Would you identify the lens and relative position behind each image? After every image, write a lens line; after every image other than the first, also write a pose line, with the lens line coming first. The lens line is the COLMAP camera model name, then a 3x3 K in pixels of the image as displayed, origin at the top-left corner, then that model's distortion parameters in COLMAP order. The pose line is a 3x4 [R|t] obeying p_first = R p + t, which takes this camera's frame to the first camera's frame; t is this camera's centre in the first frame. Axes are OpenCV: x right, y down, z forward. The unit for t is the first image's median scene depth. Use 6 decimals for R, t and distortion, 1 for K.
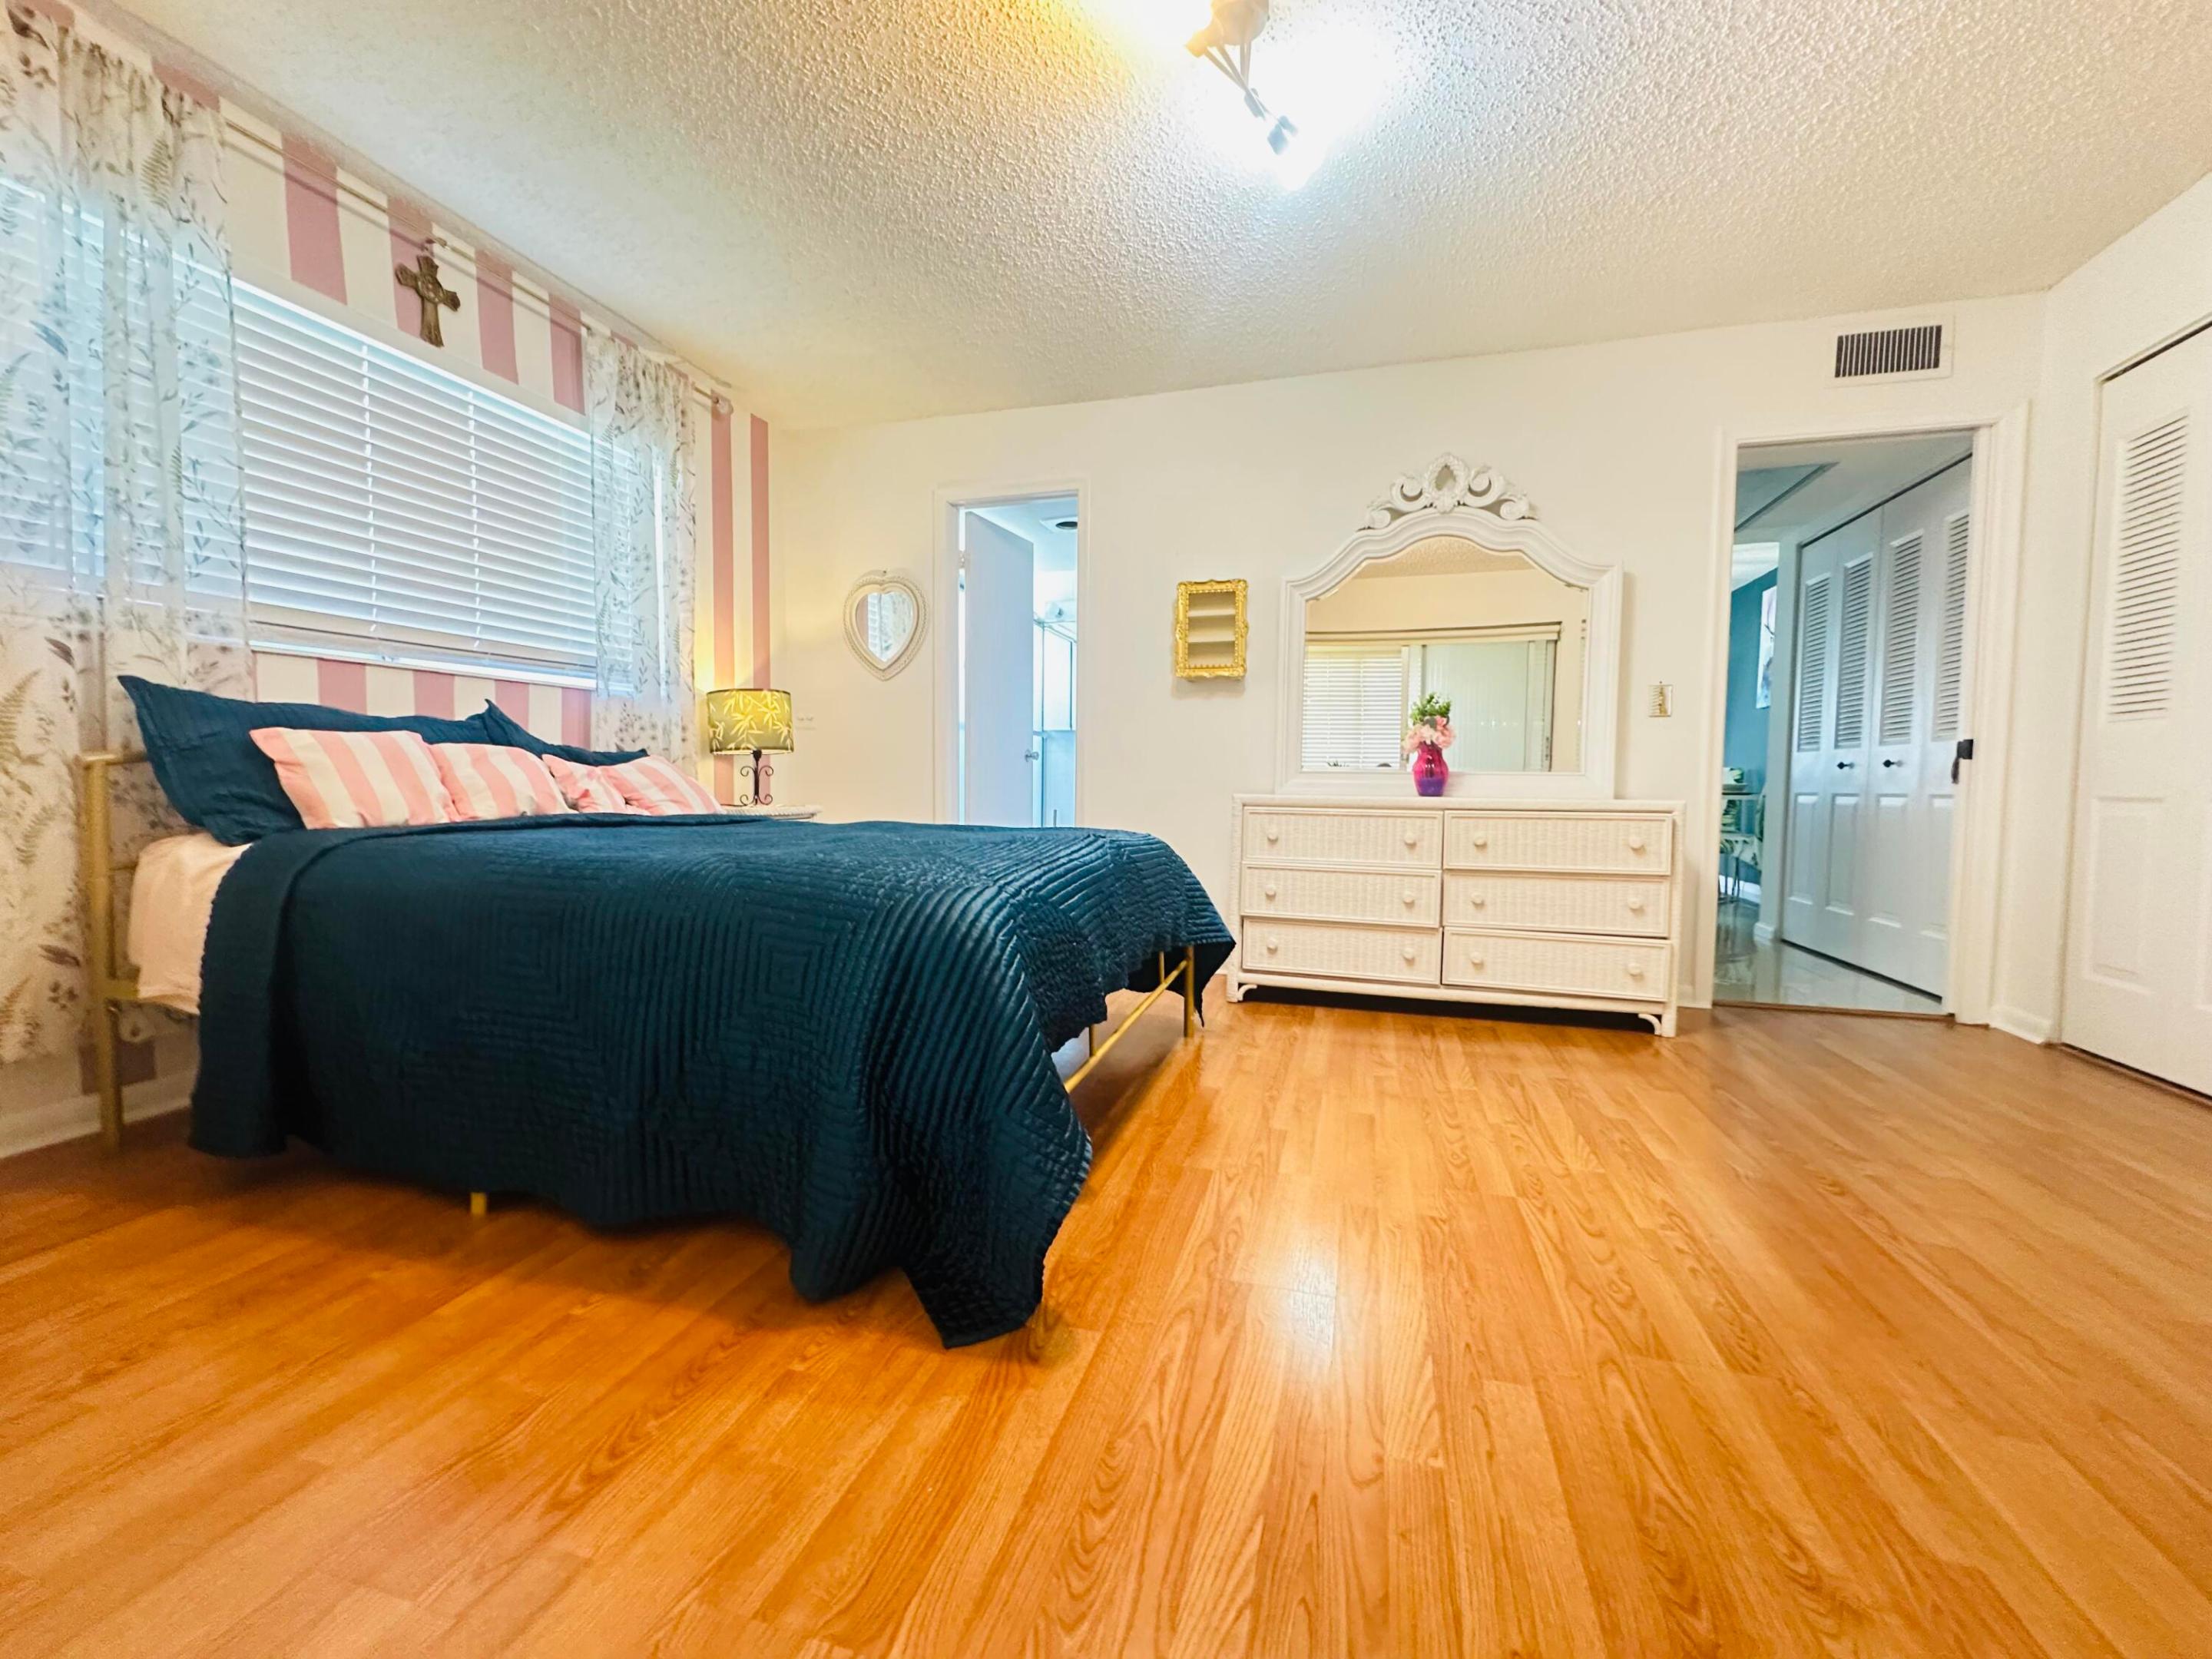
lens RADIAL K [[884.4, 0, 1106.0], [0, 884.4, 829.5], [0, 0, 1]] dist [-0.001377, 0.000664]
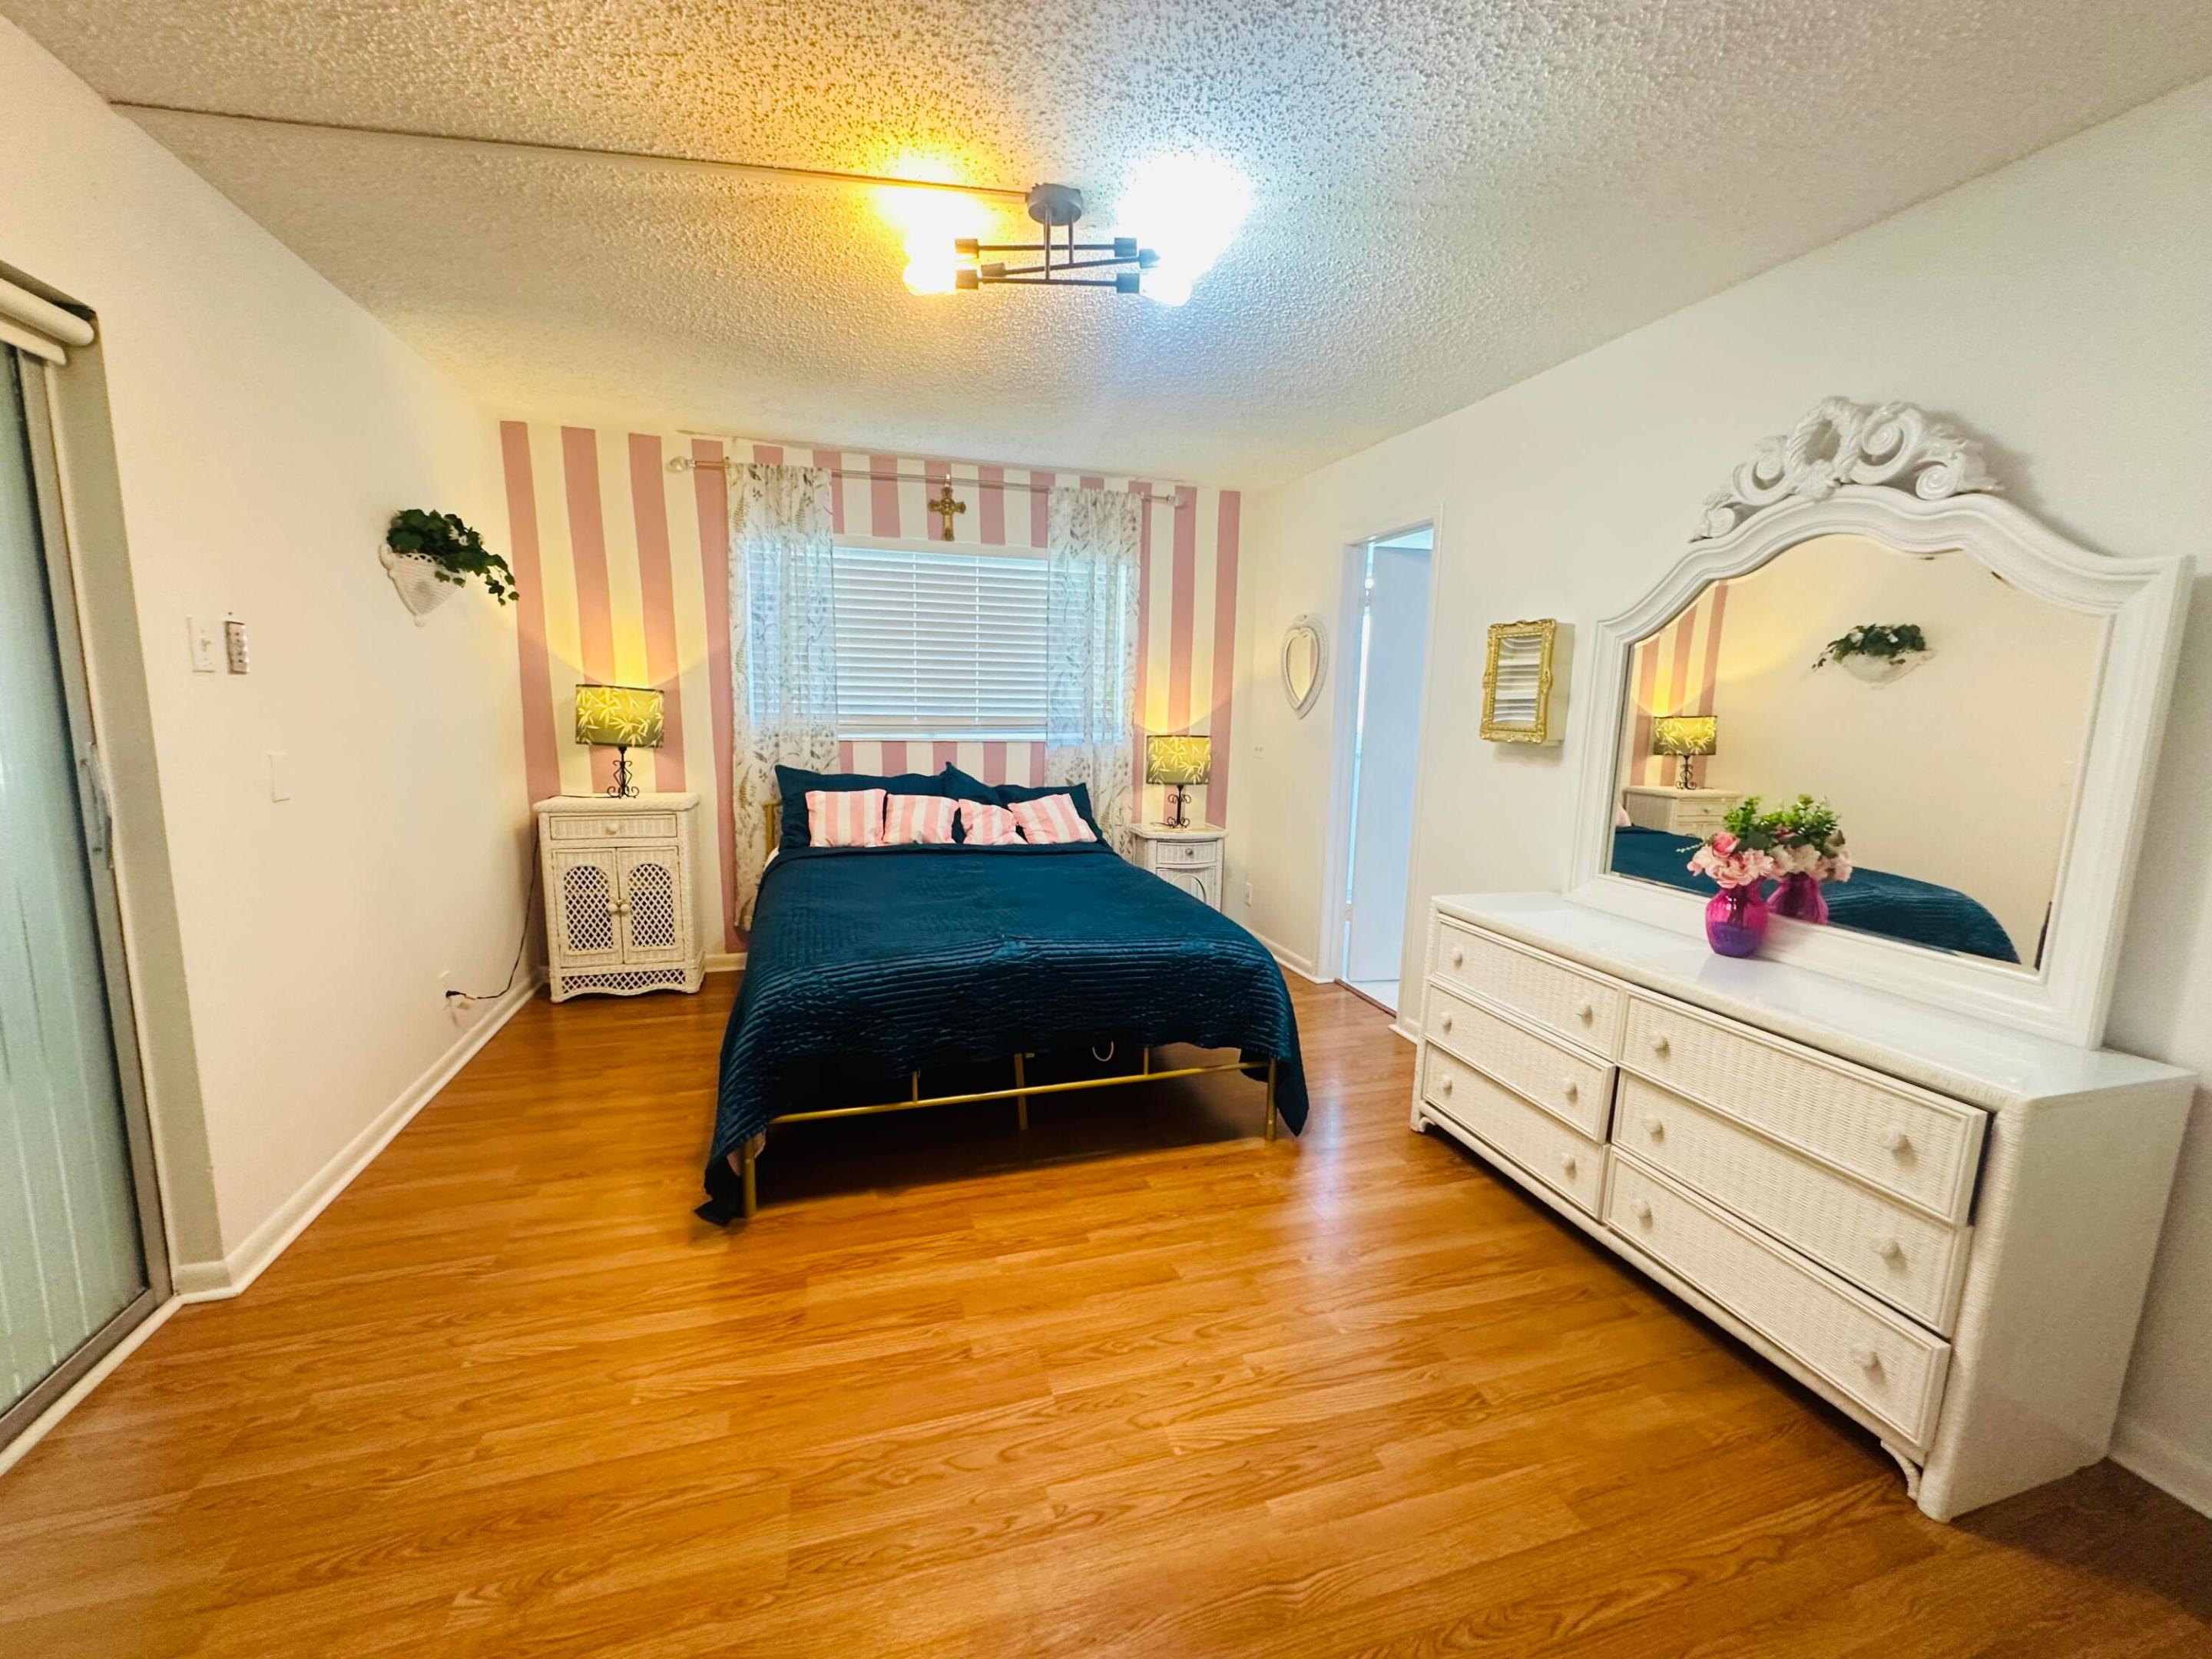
lens RADIAL K [[884.4, 0, 1106.0], [0, 884.4, 829.5], [0, 0, 1]] dist [-0.001377, 0.000664]
pose [[0.554703, 0.126271, -0.822411, 0.780011], [-0.061770, 0.991940, 0.110636, -0.210213], [0.829752, -0.010570, 0.558031, 0.312902]]
